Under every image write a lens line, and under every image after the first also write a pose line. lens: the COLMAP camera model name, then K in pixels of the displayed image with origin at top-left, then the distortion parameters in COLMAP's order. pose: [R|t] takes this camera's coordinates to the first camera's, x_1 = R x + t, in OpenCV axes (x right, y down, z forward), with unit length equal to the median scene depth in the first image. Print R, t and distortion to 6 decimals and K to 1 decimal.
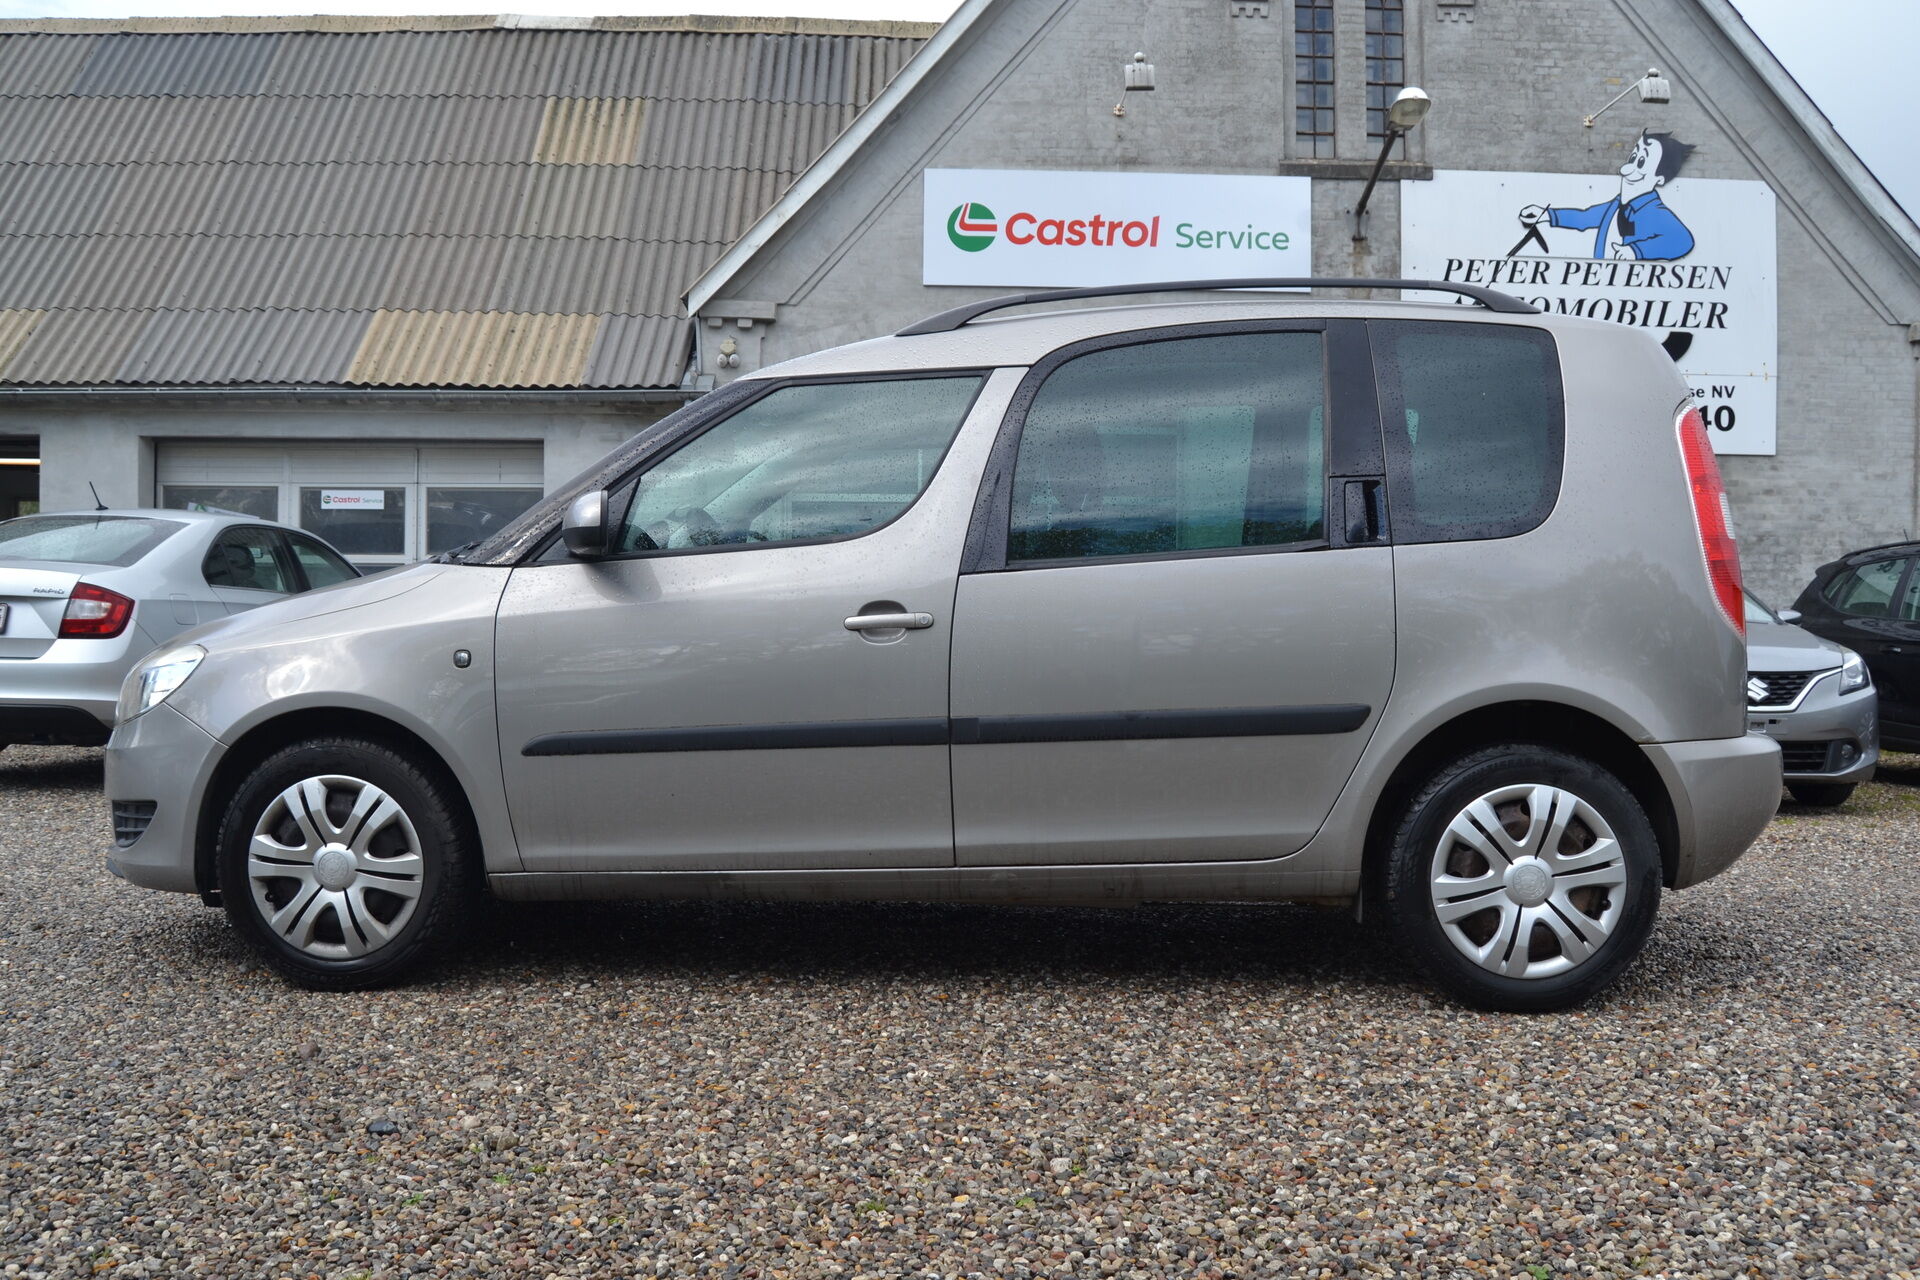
lens RADIAL K [[1593.8, 0, 949.5], [0, 1593.8, 651.9], [0, 0, 1]] dist [-0.088788, 0.040438]
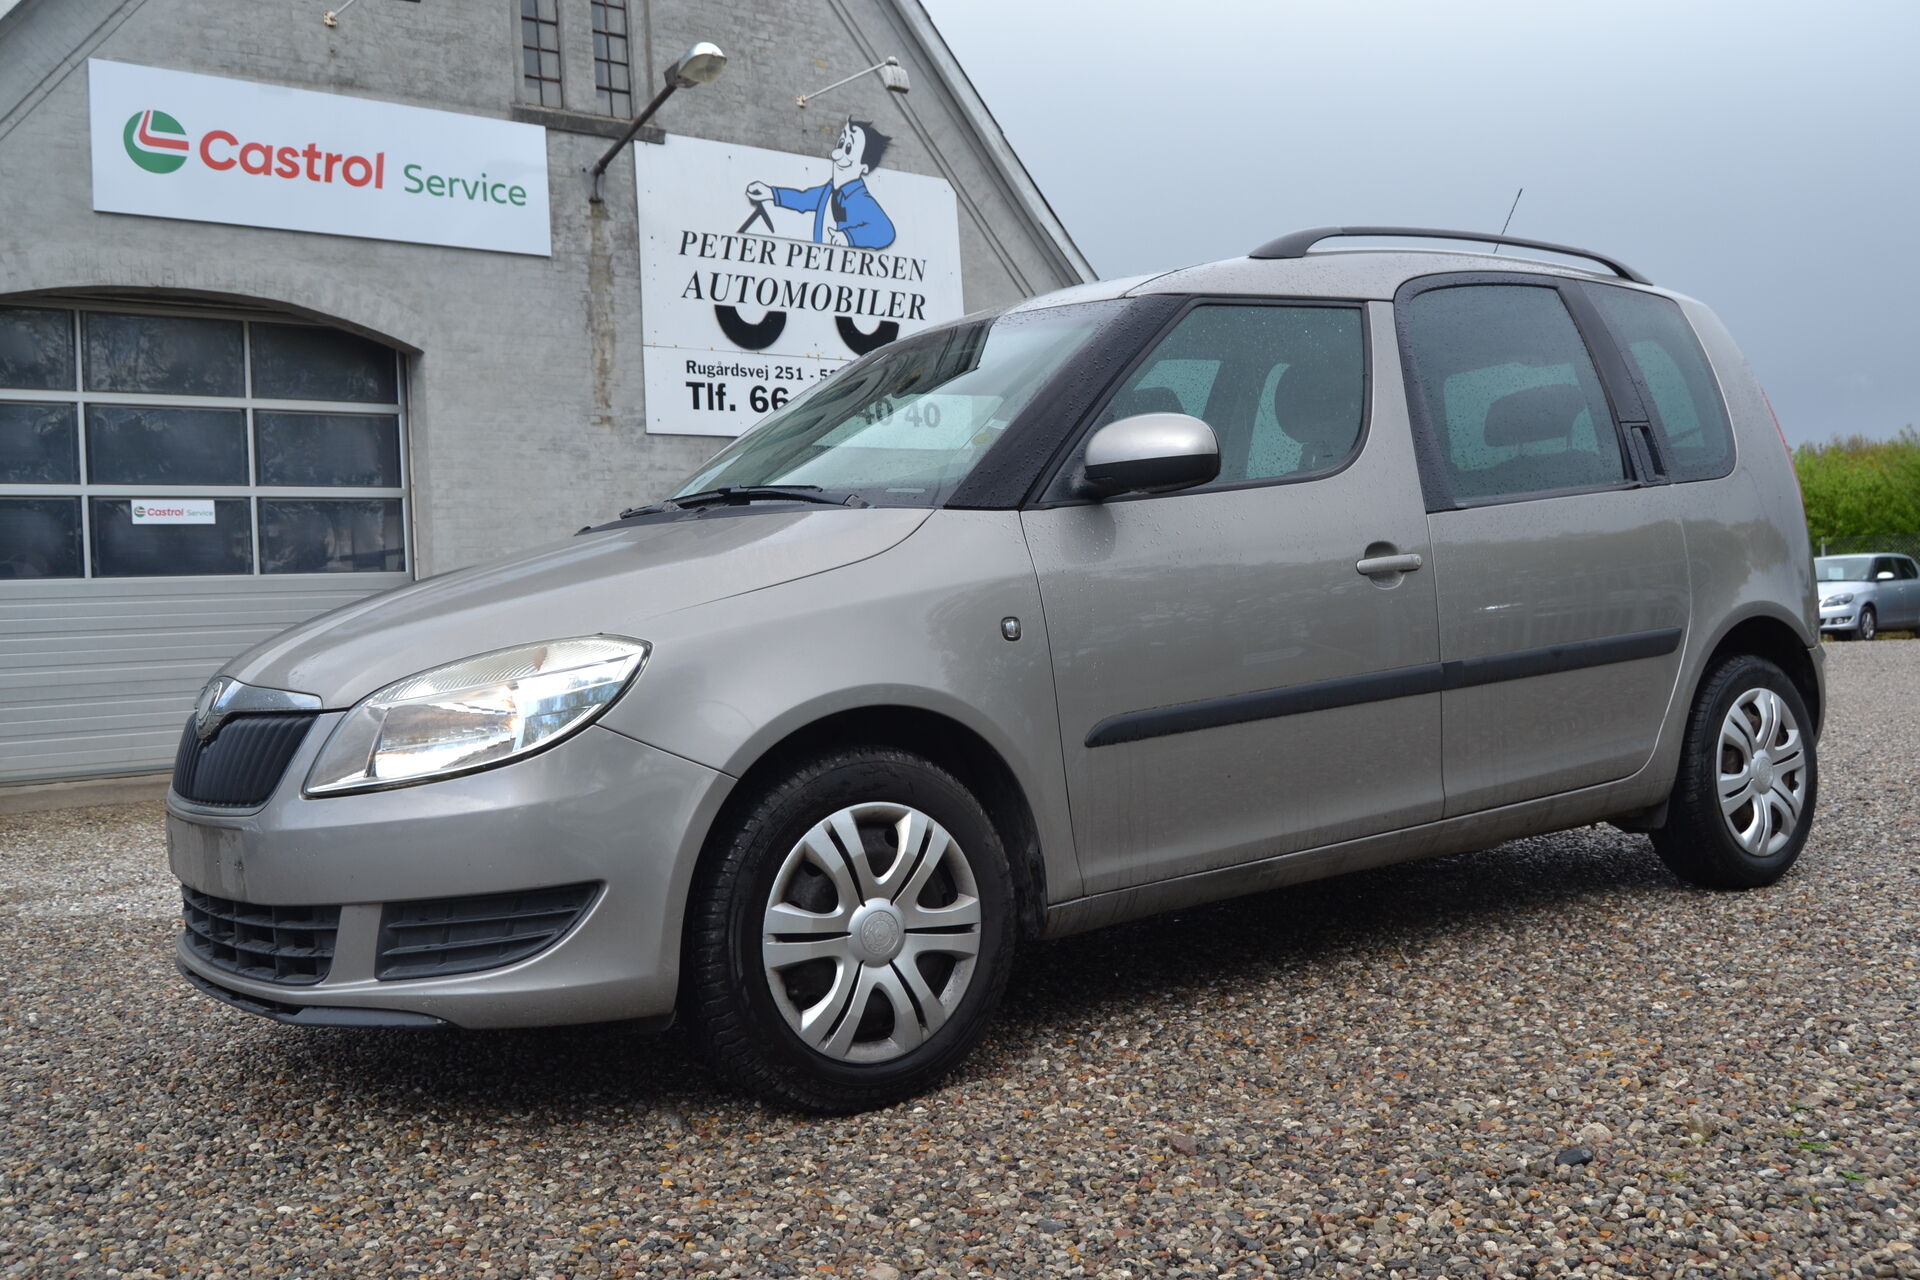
lens RADIAL K [[1785.7, 0, 947.7], [0, 1785.7, 635.3], [0, 0, 1]] dist [-0.060716, 0.000000]
pose [[0.772069, -0.050913, 0.633497, -0.242667], [0.067672, 0.997705, -0.002292, 0.002018], [-0.631926, 0.044640, 0.773742, 0.097927]]
